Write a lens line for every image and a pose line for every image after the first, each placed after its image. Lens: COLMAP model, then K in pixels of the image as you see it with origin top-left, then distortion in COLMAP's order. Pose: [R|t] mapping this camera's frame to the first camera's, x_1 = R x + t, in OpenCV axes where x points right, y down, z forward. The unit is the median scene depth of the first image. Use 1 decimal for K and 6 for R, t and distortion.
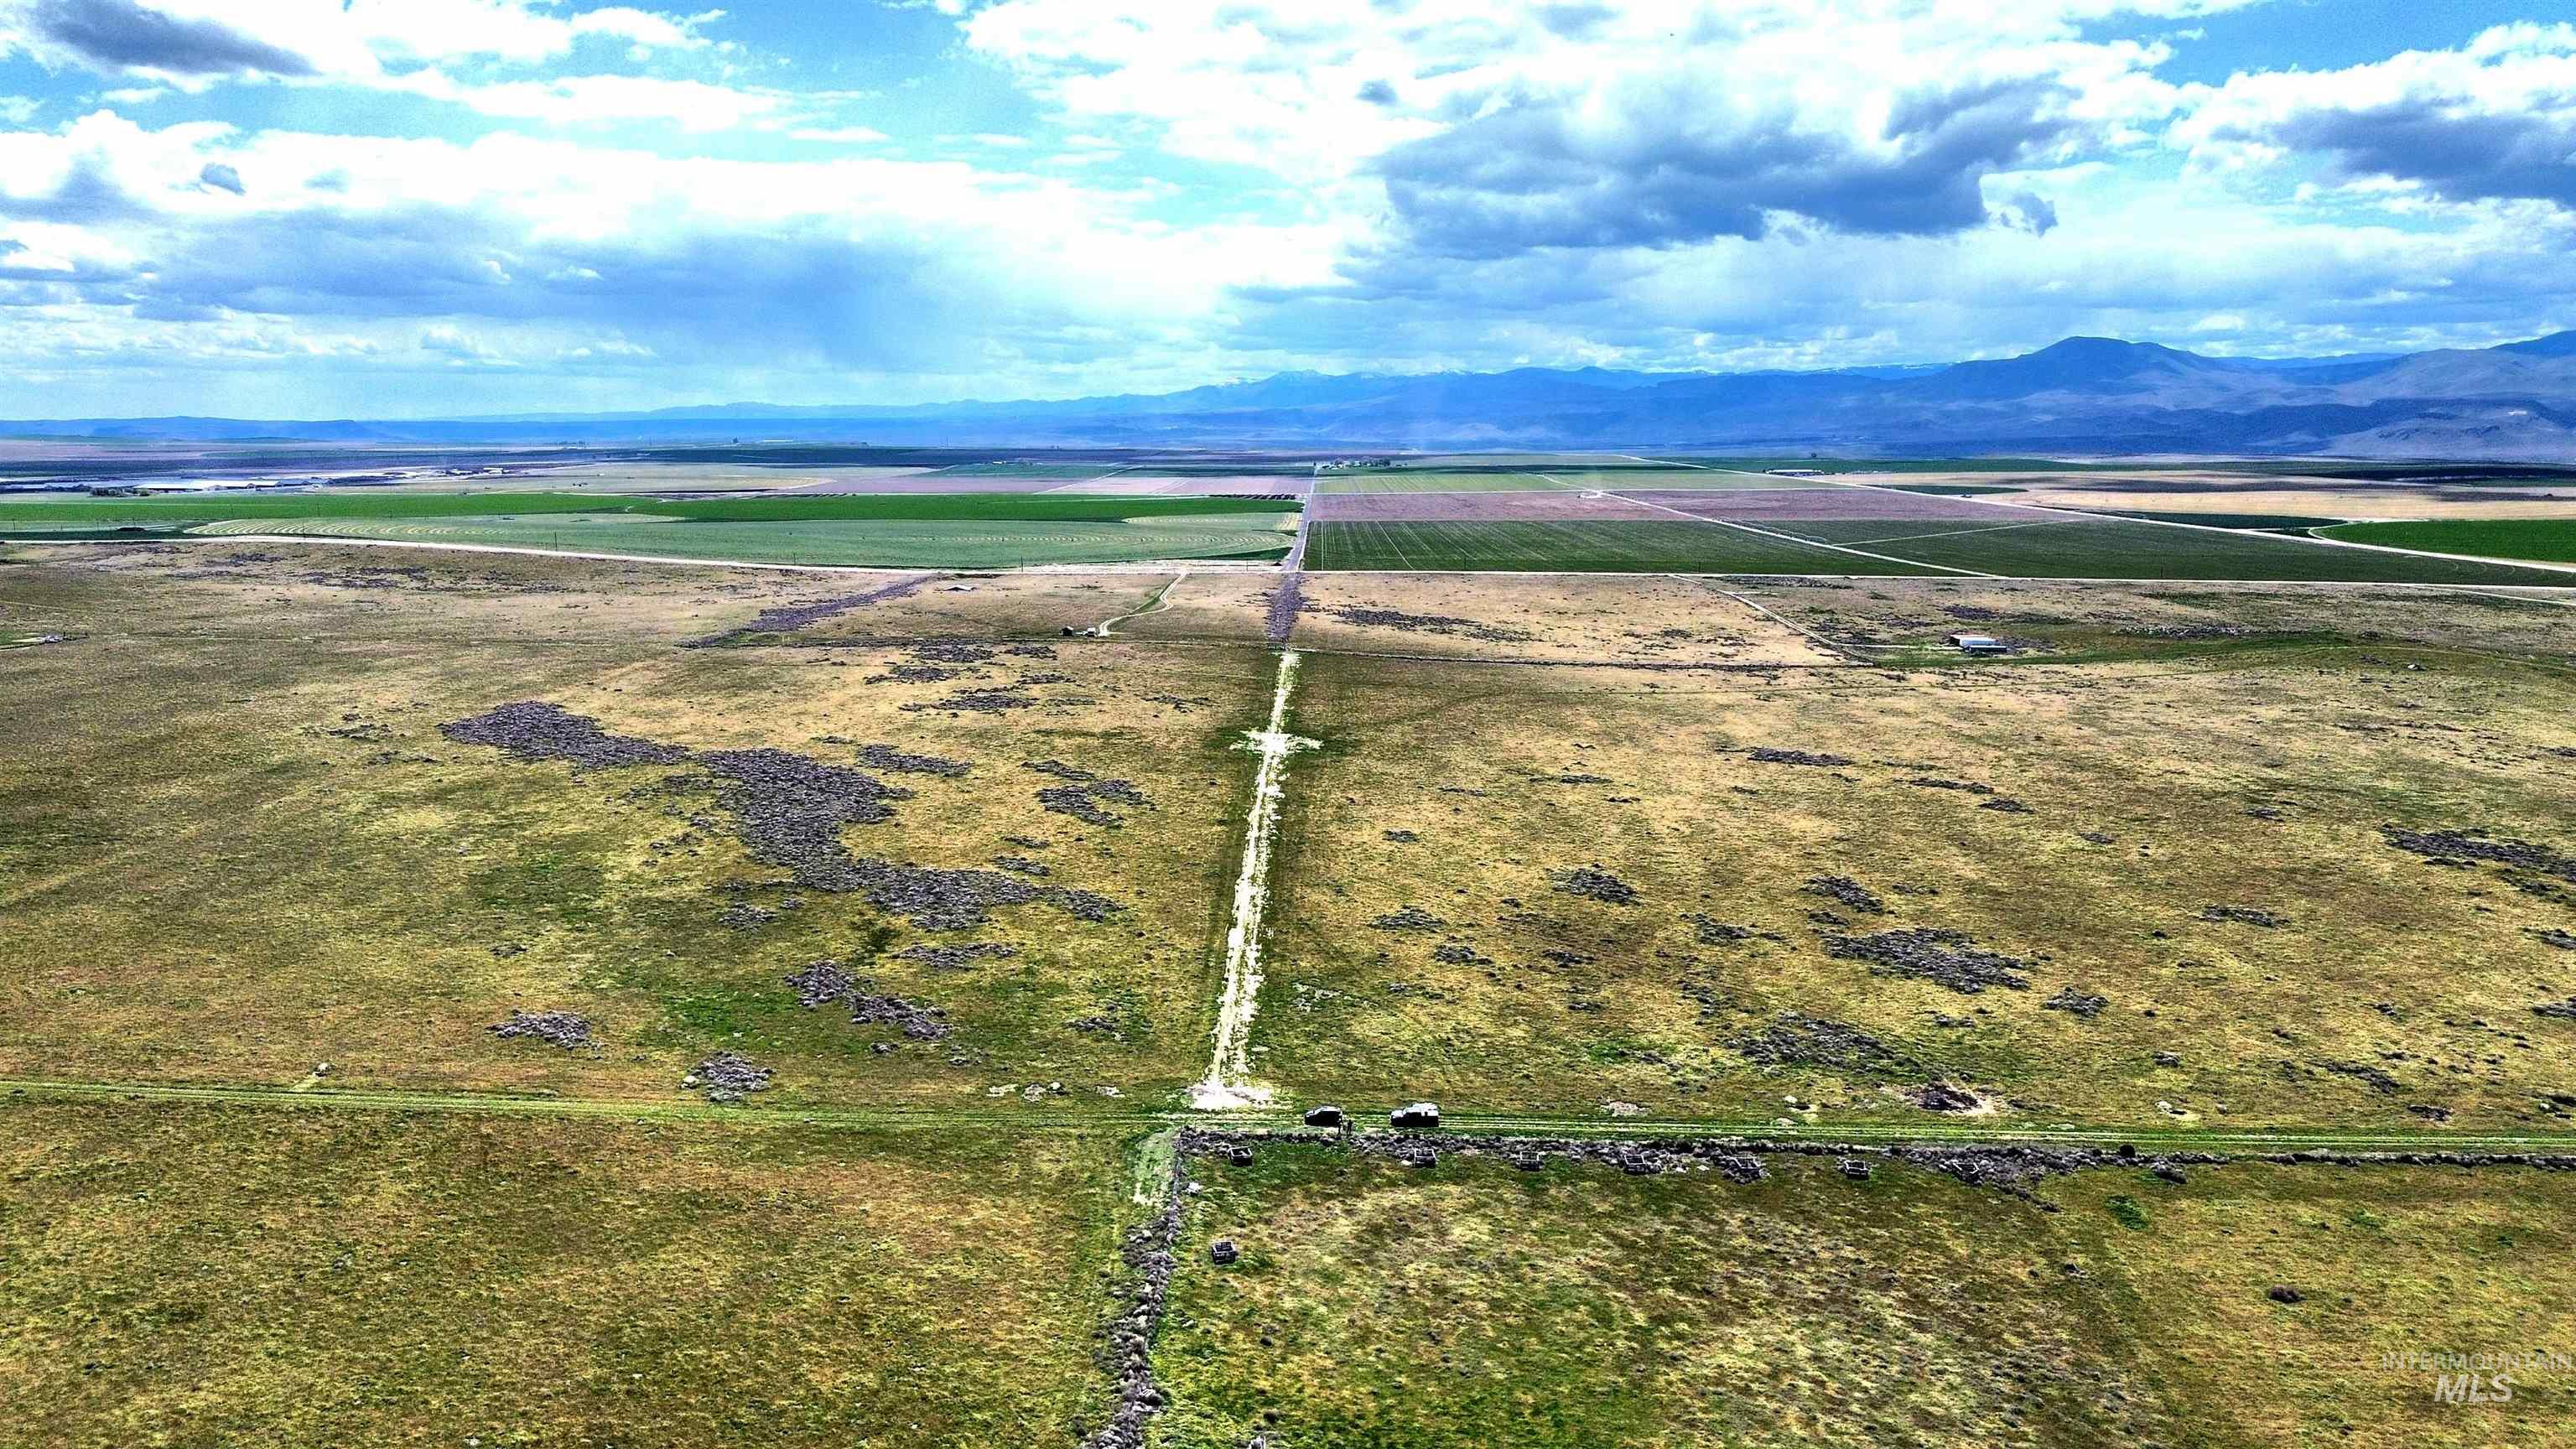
lens RADIAL K [[1804.9, 0, 1300.4], [0, 1804.9, 723.9], [0, 0, 1]] dist [0.062745, -0.050295]
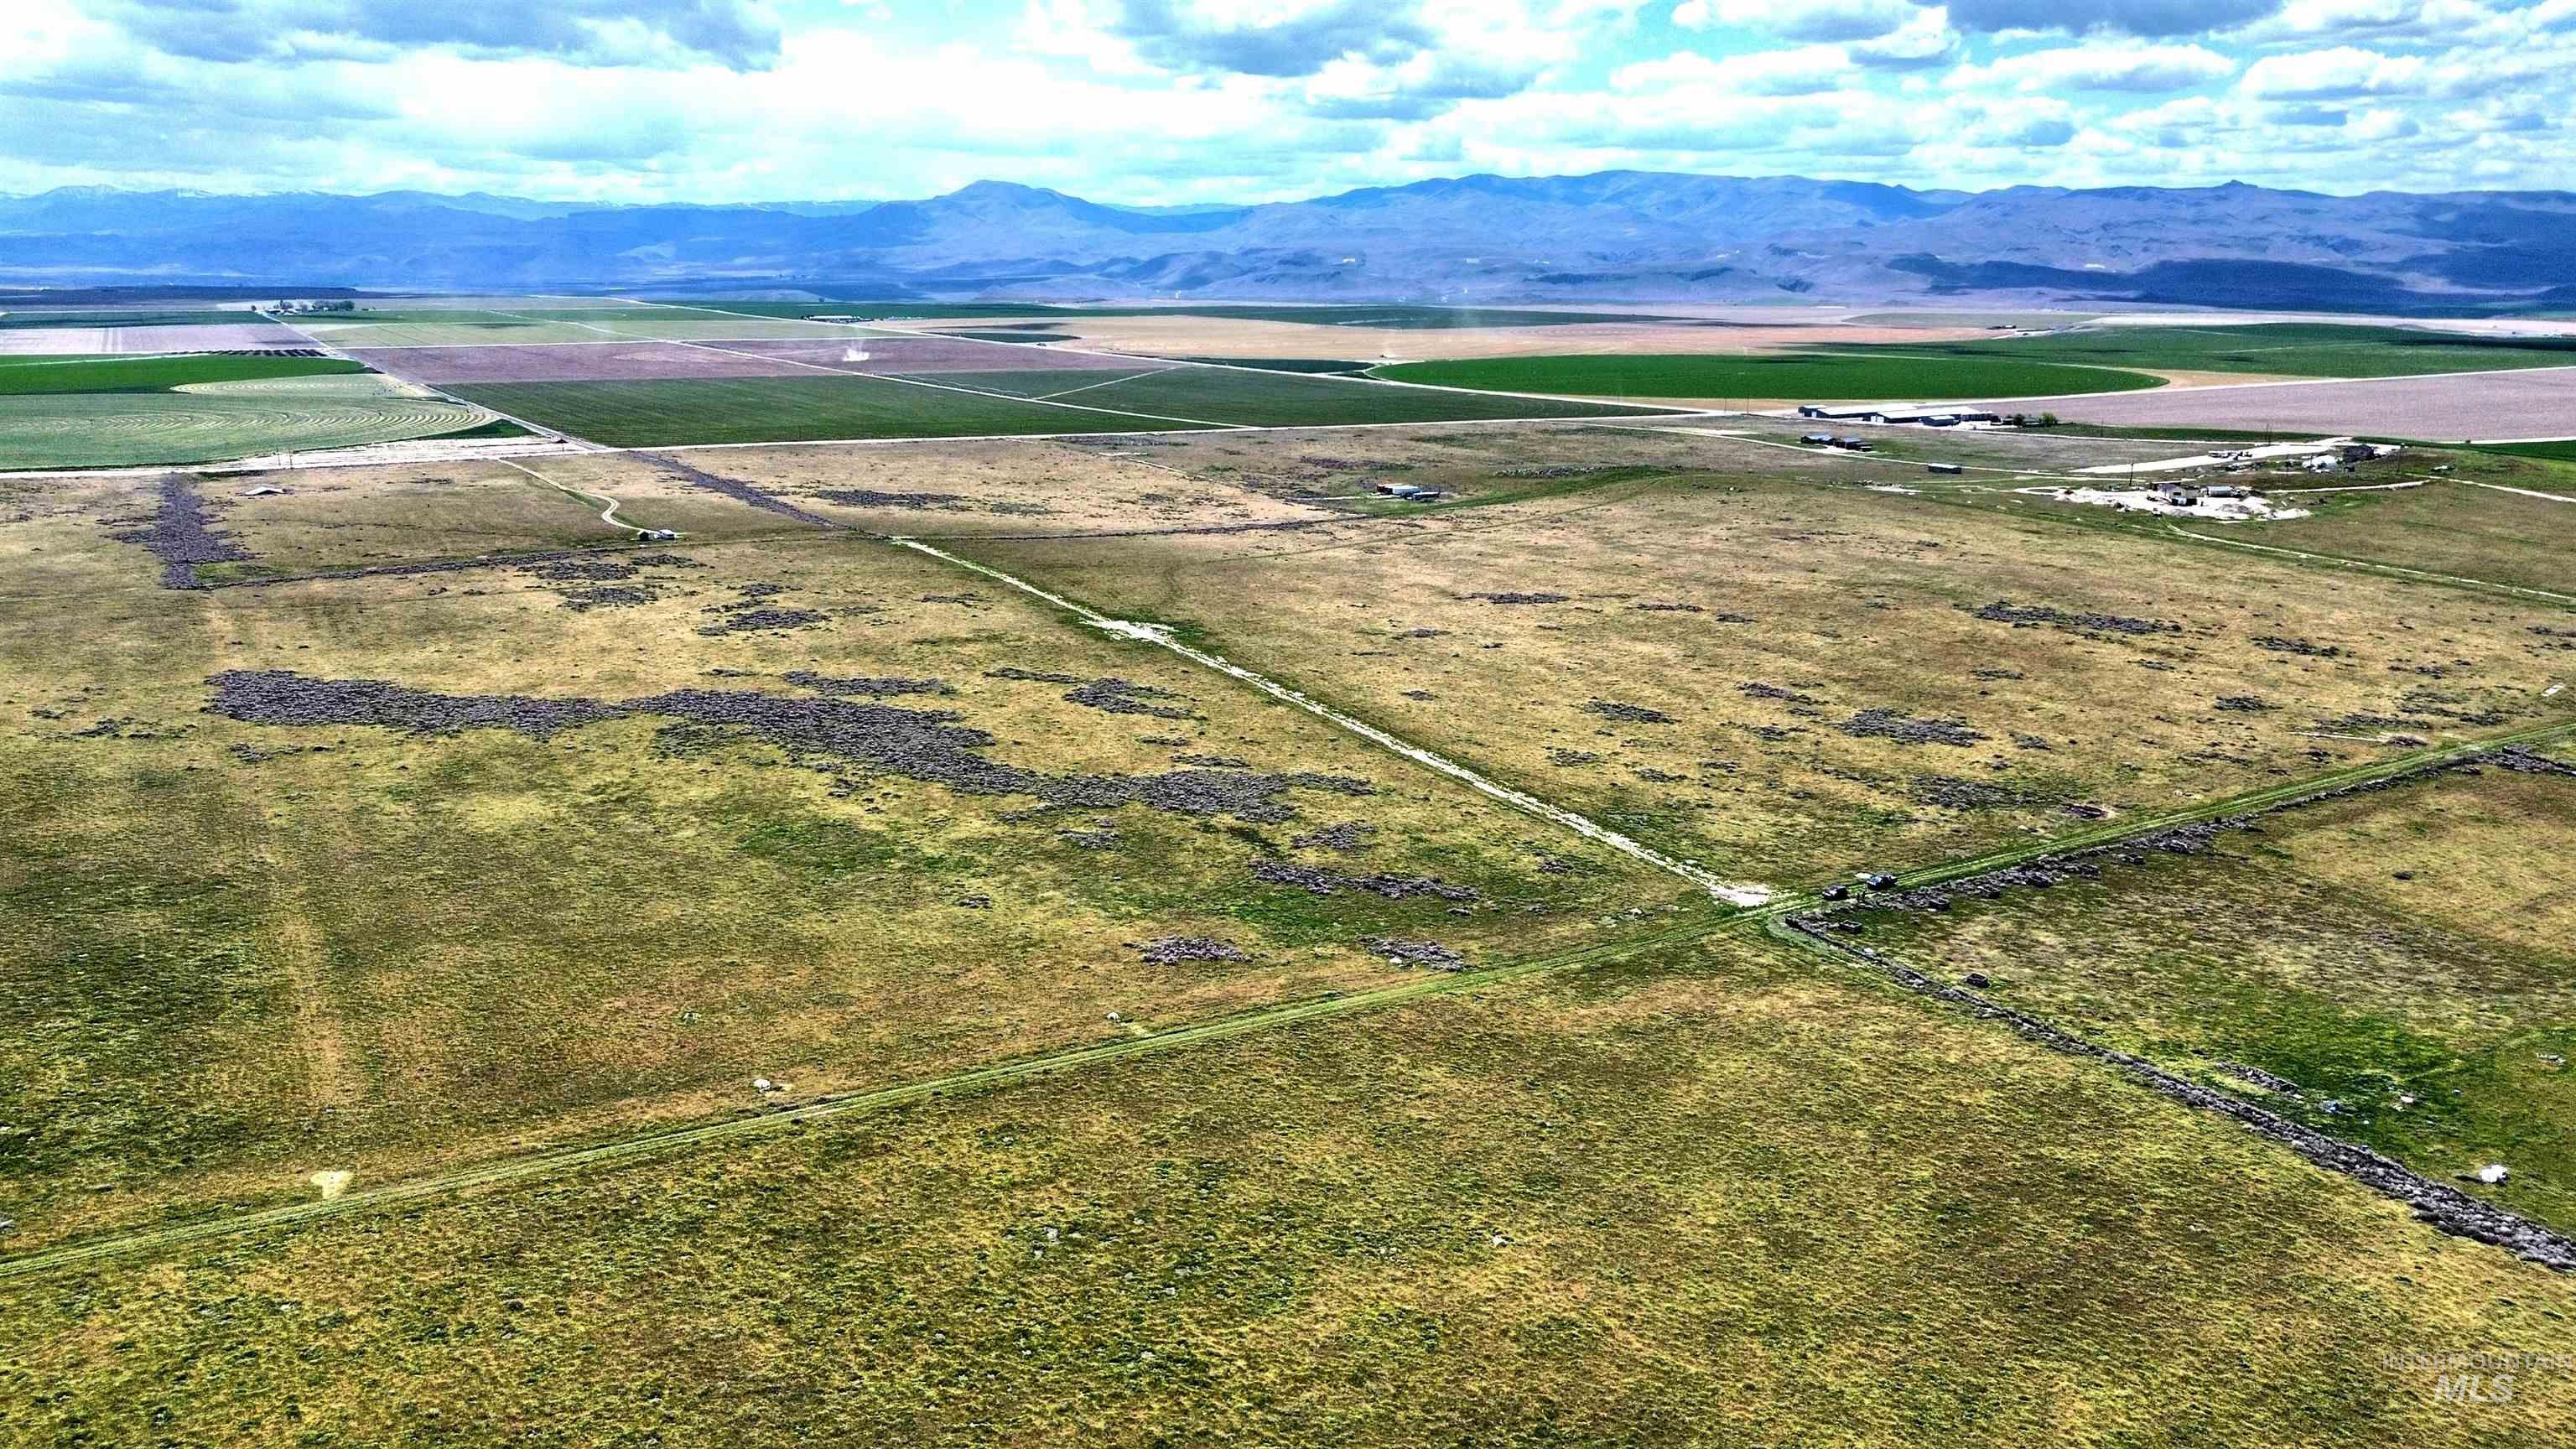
lens RADIAL K [[1804.9, 0, 1221.5], [0, 1804.9, 692.5], [0, 0, 1]] dist [0.062745, -0.050295]
pose [[0.850774, -0.120750, 0.511471, -0.832828], [0.083745, 0.991960, 0.094884, -0.079543], [-0.518816, -0.037892, 0.854046, 0.059745]]
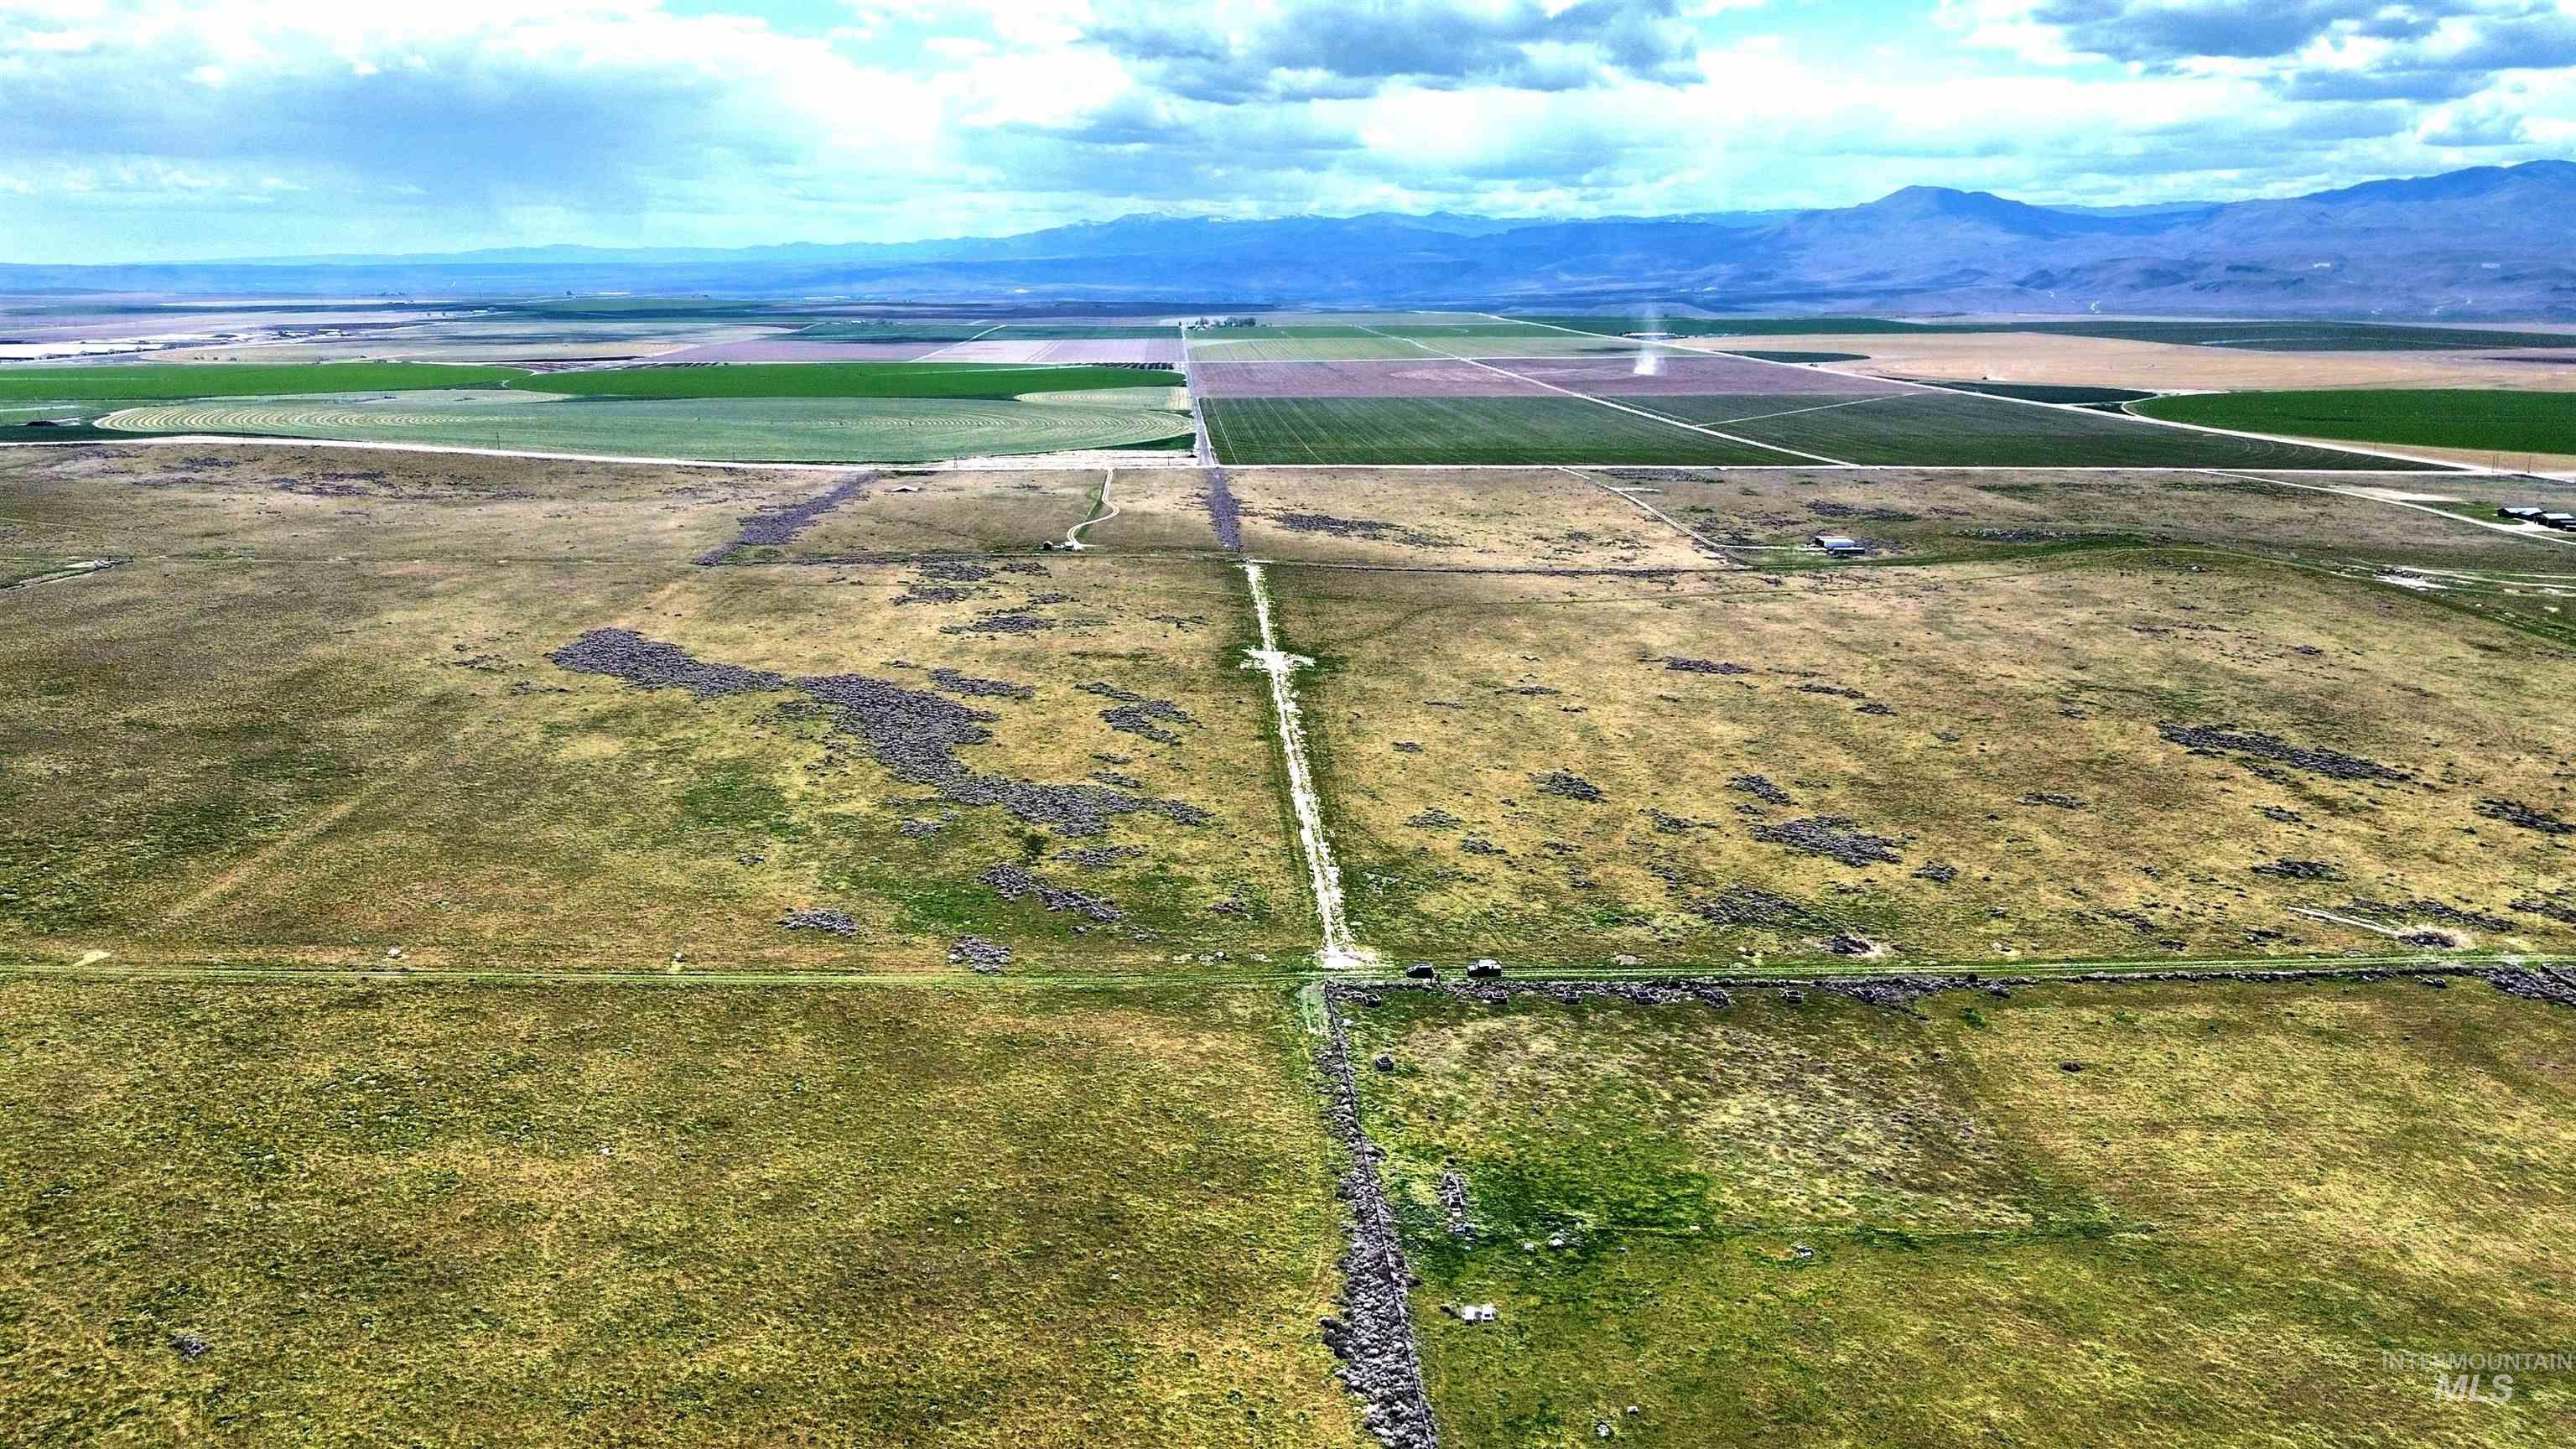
lens RADIAL K [[1804.9, 0, 1276.0], [0, 1804.9, 718.6], [0, 0, 1]] dist [0.062745, -0.050295]
pose [[0.997407, -0.020265, 0.069059, -0.151479], [0.014608, 0.996569, 0.081461, -0.075769], [-0.070473, -0.080241, 0.994281, -0.298298]]
